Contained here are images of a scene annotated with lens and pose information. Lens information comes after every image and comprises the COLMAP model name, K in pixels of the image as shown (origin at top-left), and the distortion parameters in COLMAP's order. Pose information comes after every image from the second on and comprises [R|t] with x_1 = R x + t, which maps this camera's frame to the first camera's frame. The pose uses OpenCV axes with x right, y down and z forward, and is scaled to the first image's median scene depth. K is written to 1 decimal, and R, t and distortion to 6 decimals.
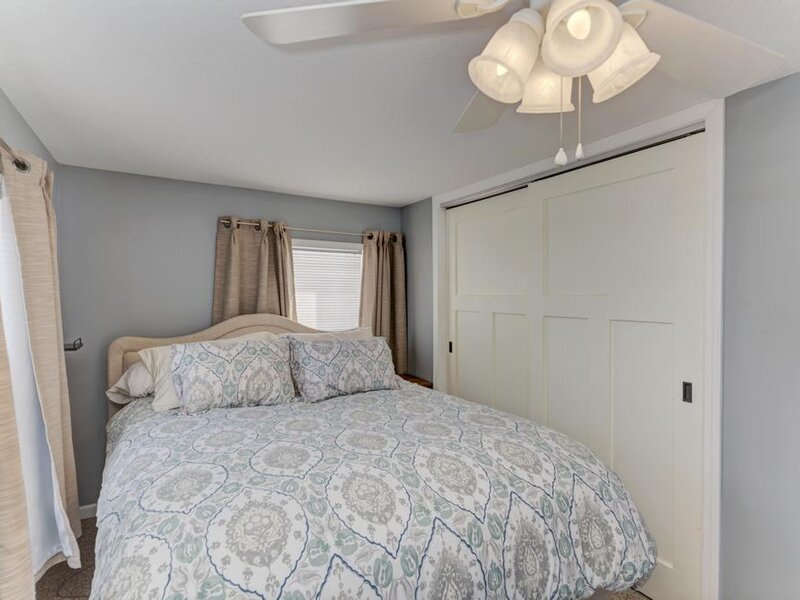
lens RADIAL K [[413.6, 0, 400.0], [0, 413.6, 300.0], [0, 0, 1]] dist [0.003665, 0.000223]
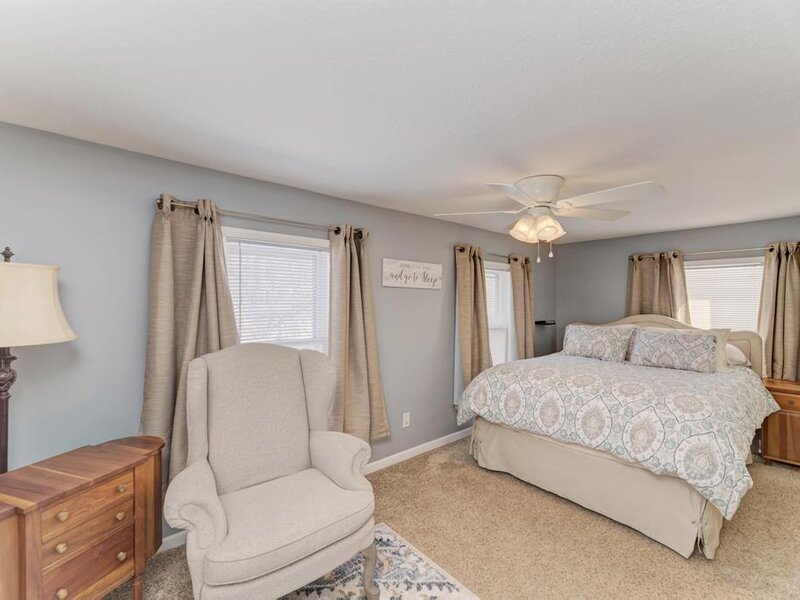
lens RADIAL K [[361.9, 0, 400.0], [0, 361.9, 300.0], [0, 0, 1]] dist [0.002362, 0.000223]
pose [[0.161844, -0.000804, -0.986816, 0.827230], [-0.011855, 0.999926, -0.002759, -0.005234], [0.986745, 0.012145, 0.161822, -0.138178]]
